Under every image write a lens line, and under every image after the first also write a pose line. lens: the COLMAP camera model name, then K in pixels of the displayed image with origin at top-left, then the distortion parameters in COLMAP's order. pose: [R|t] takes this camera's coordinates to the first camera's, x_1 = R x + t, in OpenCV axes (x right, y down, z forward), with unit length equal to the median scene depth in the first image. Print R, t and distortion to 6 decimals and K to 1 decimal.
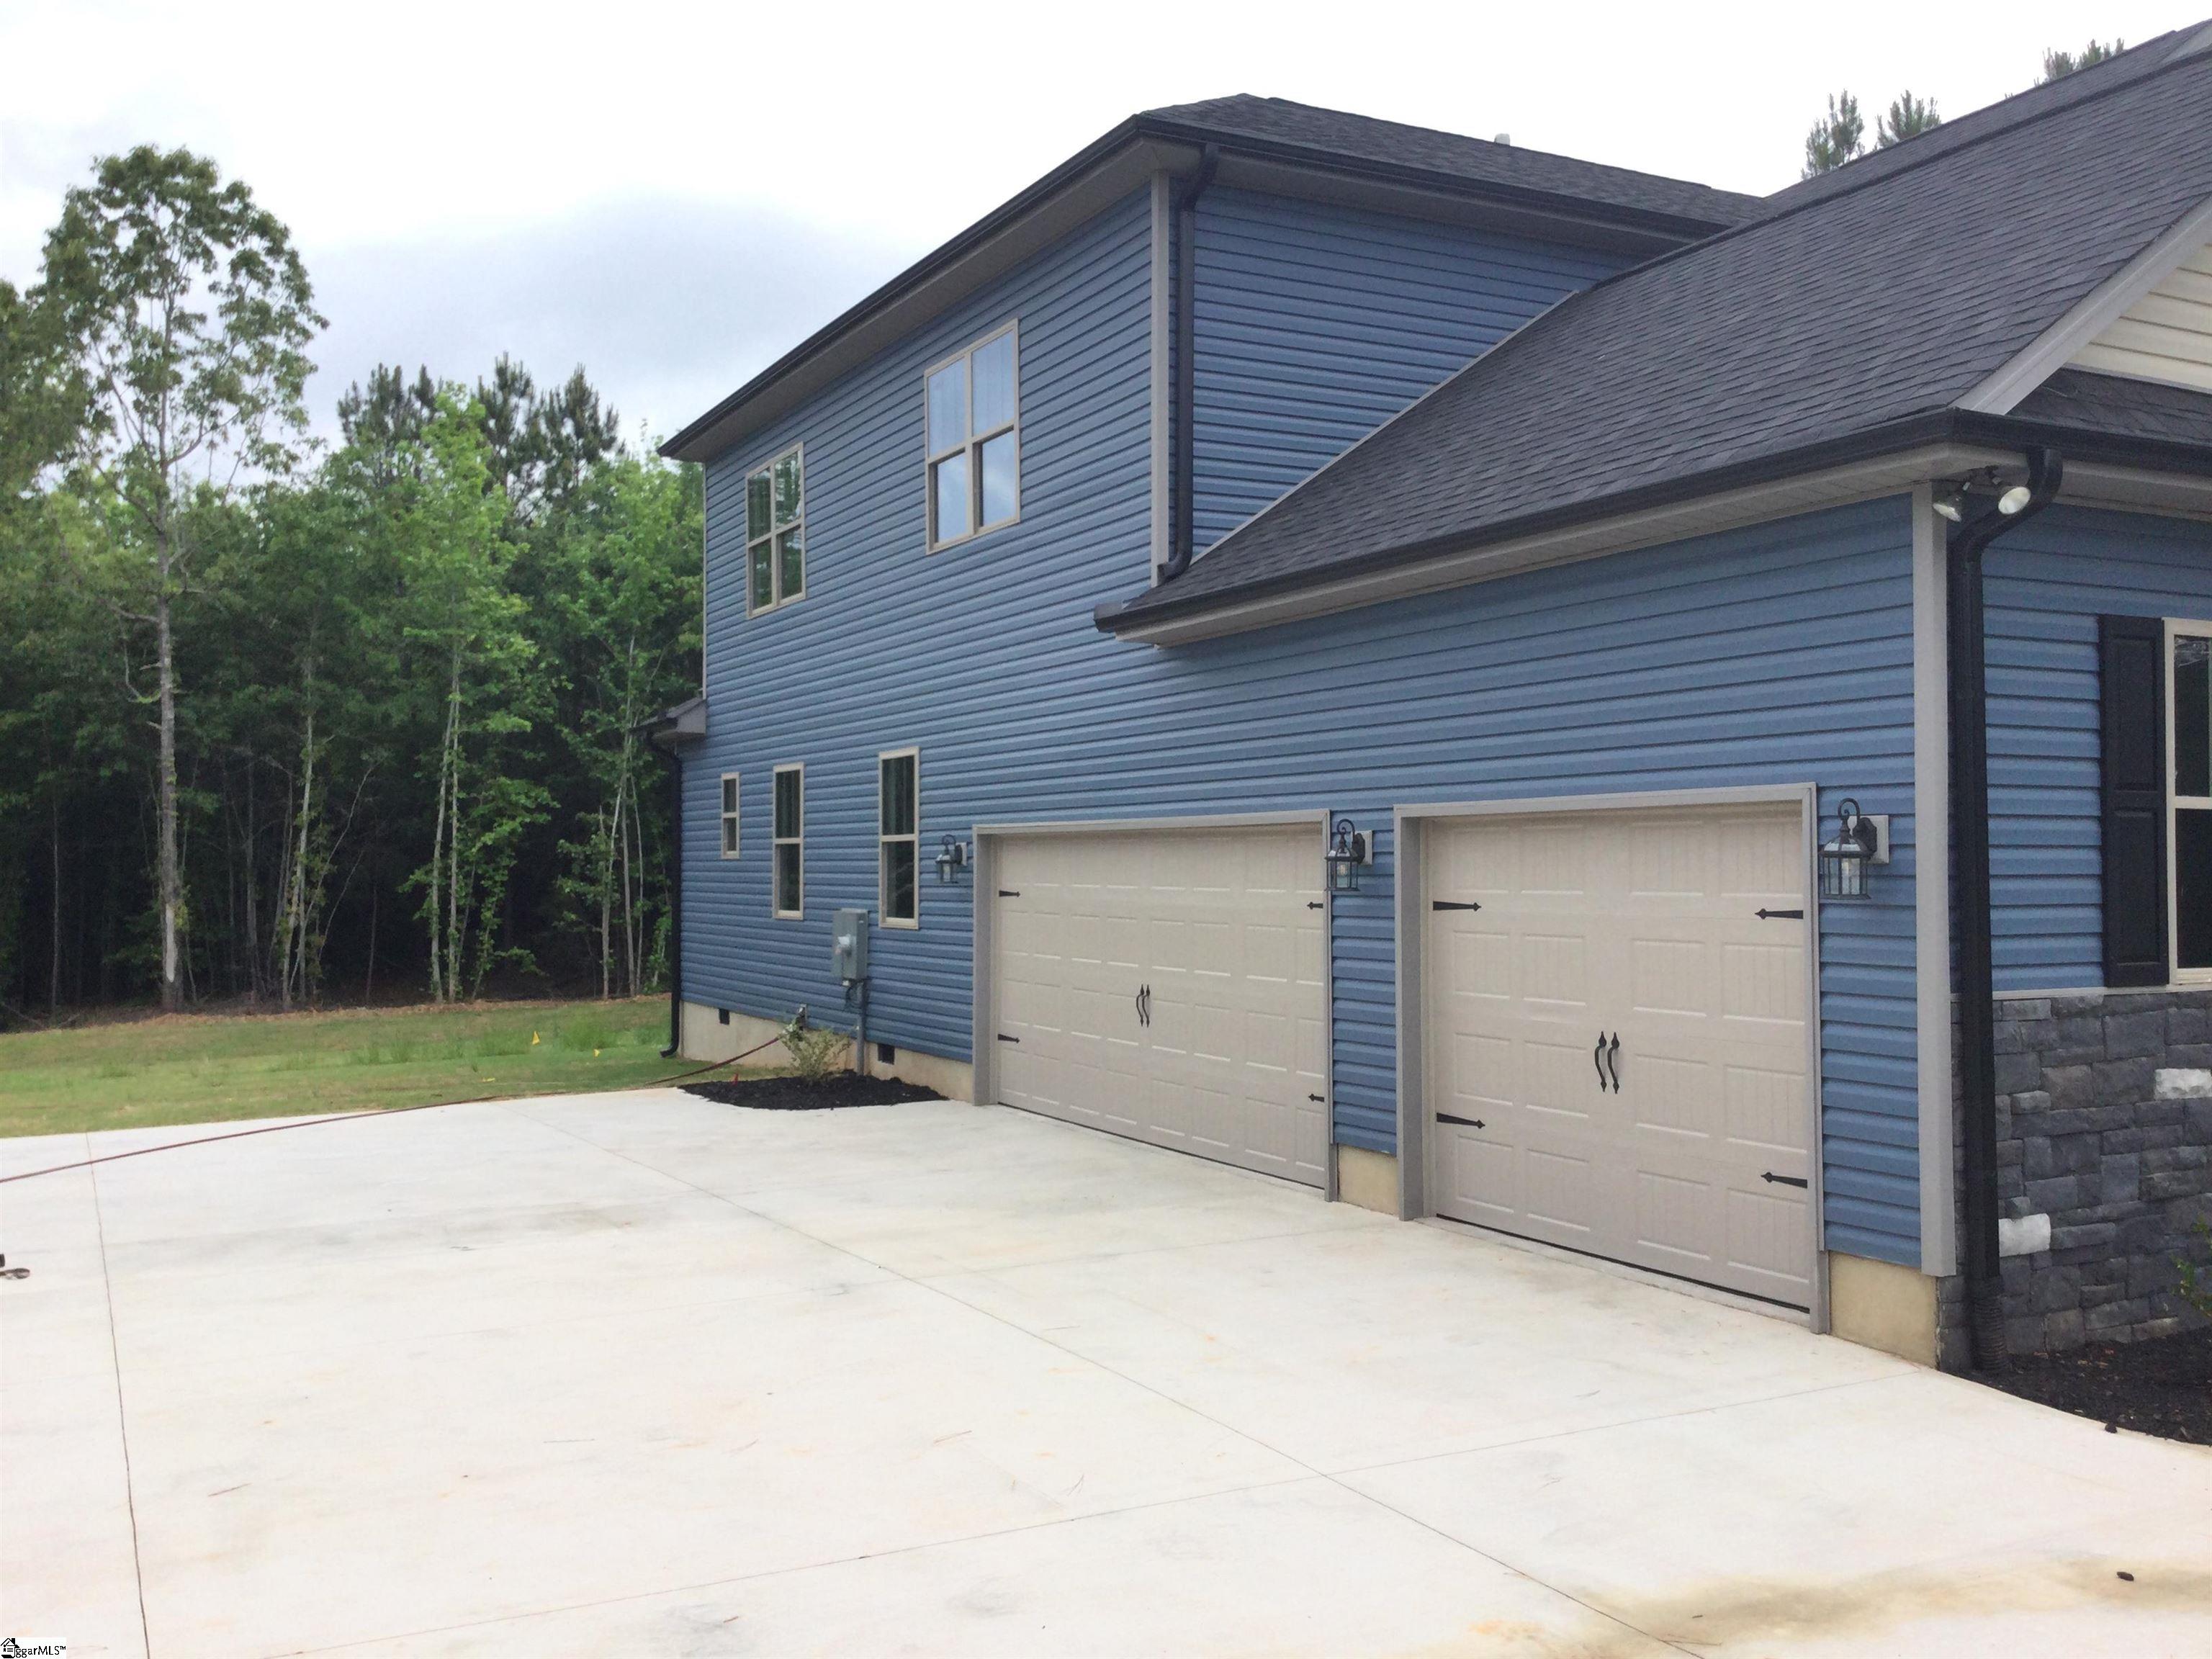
lens RADIAL K [[2009.3, 0, 1114.2], [0, 2009.3, 824.4], [0, 0, 1]] dist [0.134835, -0.332438]
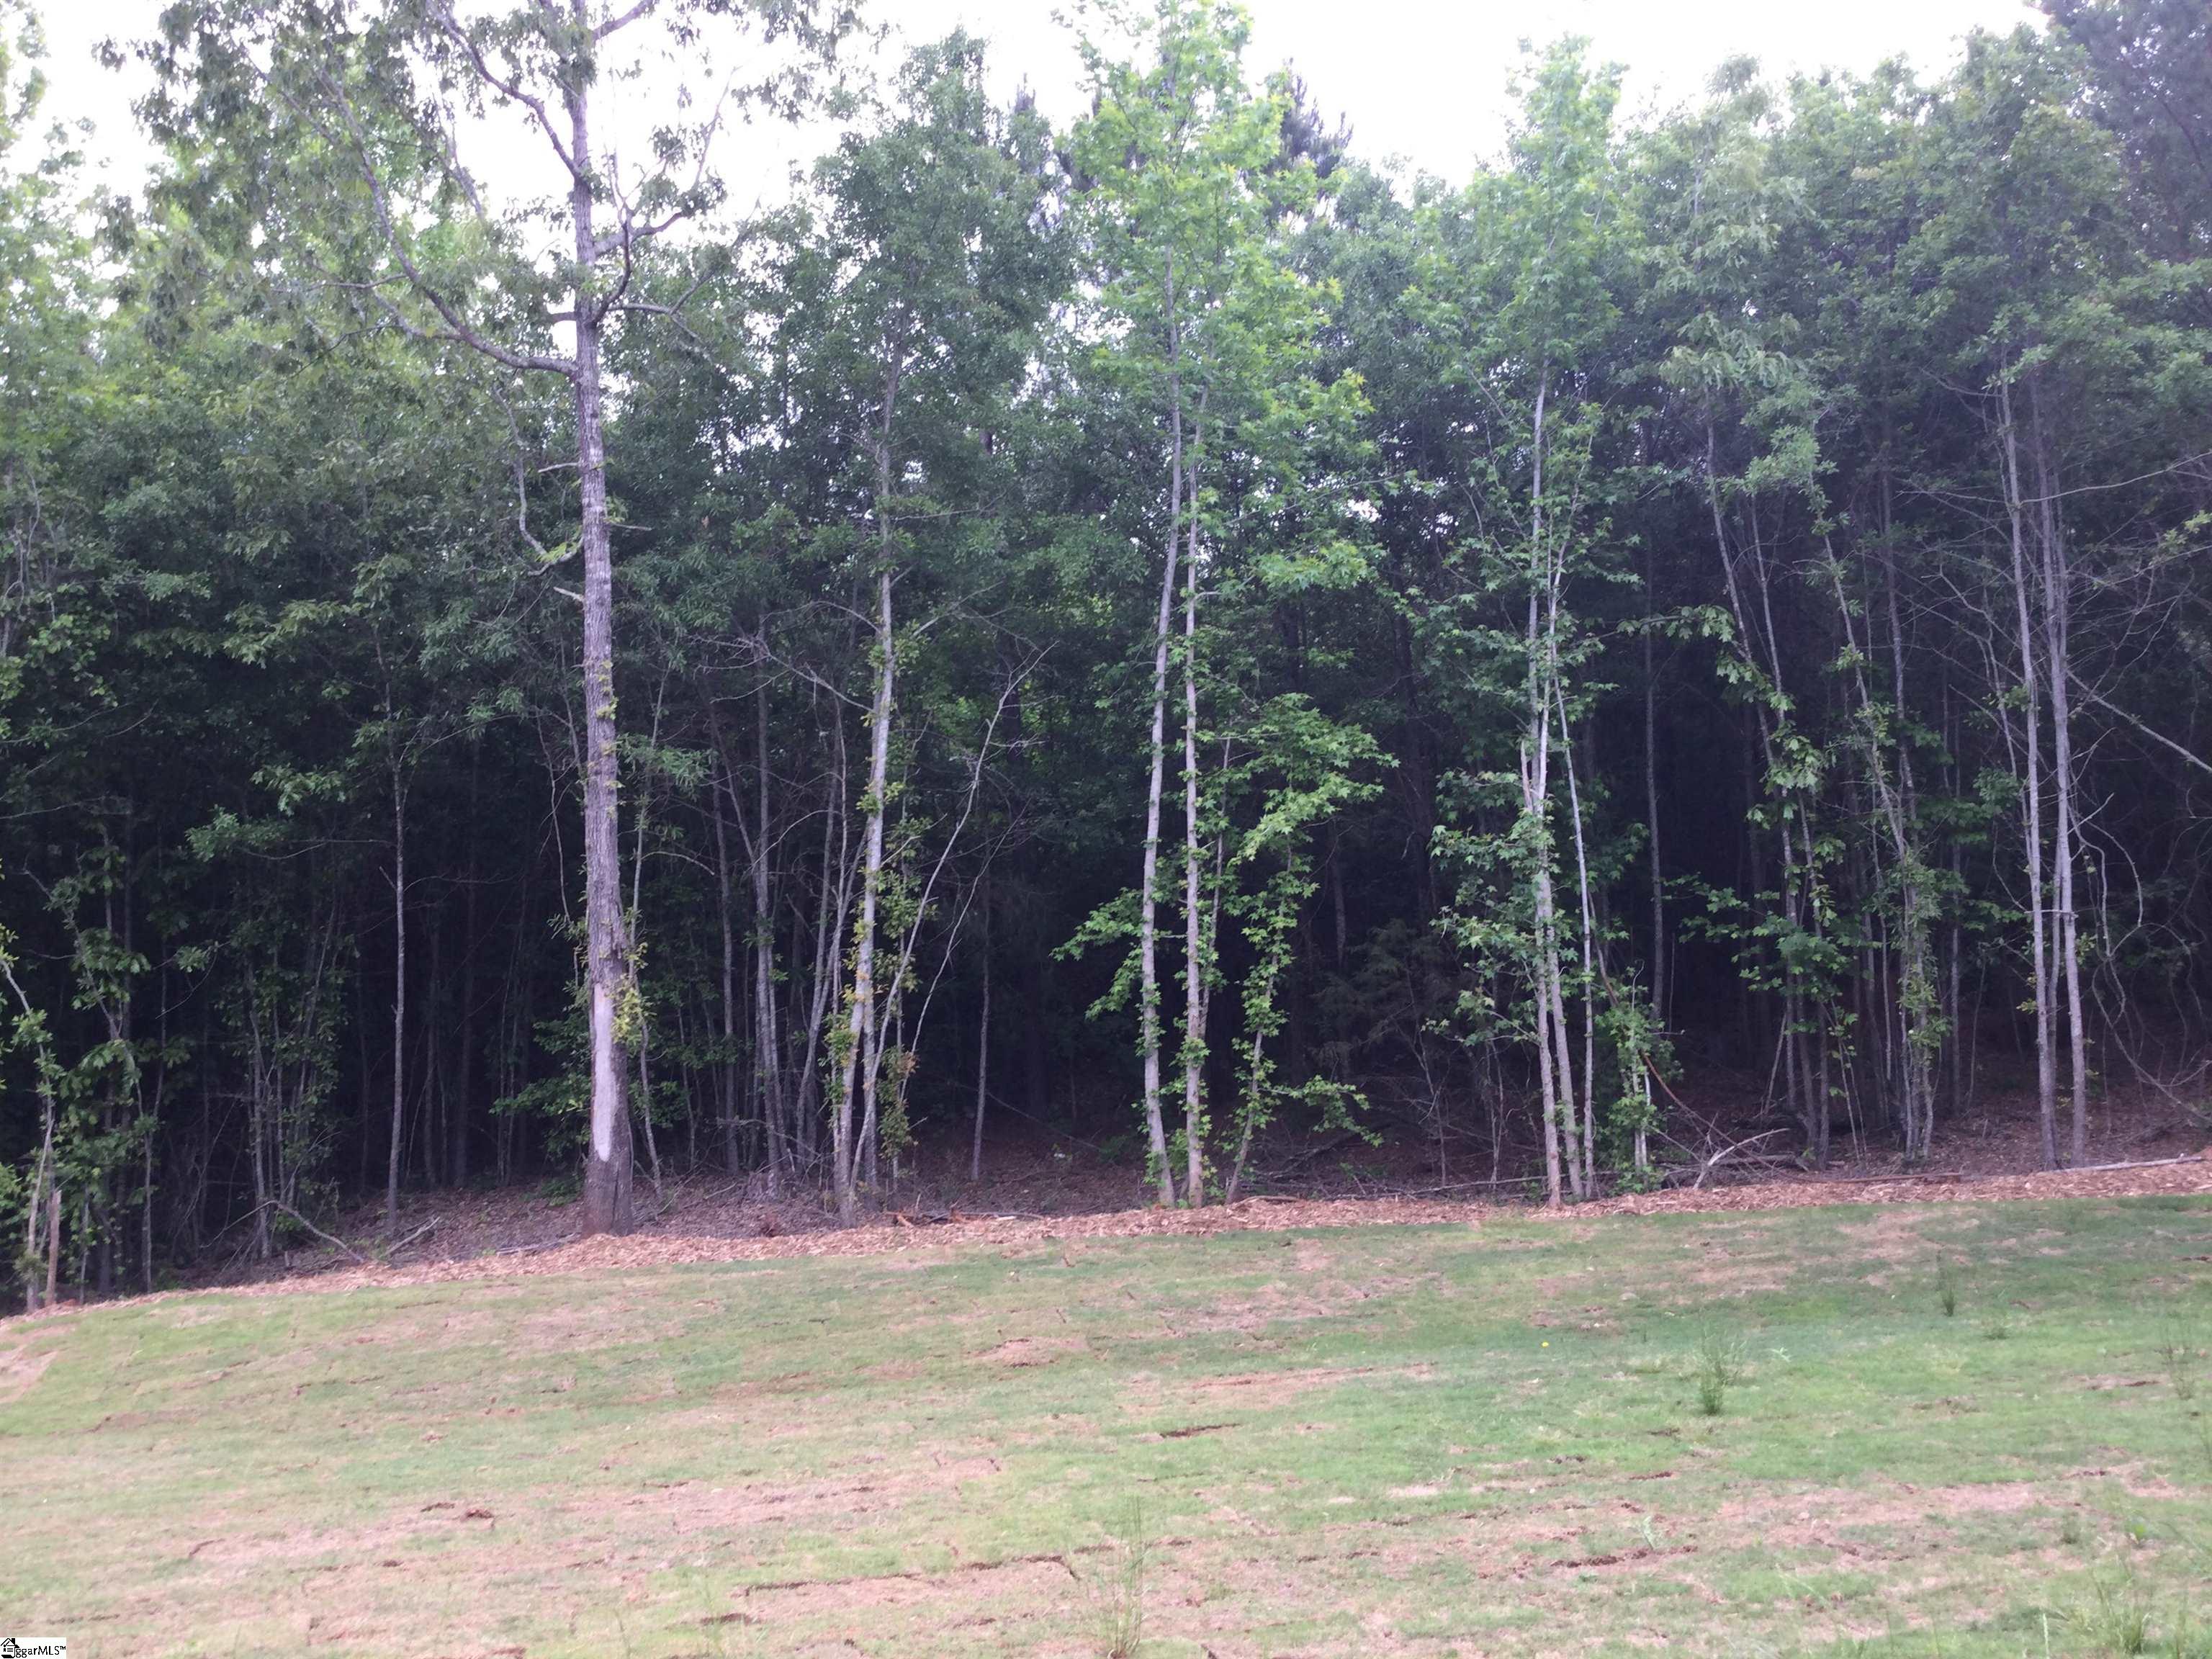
lens RADIAL K [[1995.6, 0, 1101.0], [0, 1995.6, 805.4], [0, 0, 1]] dist [0.130716, -0.245747]
pose [[0.975717, -0.033050, -0.216527, -0.250194], [0.017983, 0.997301, -0.071192, 0.032151], [0.218295, 0.065569, 0.973677, 0.569365]]
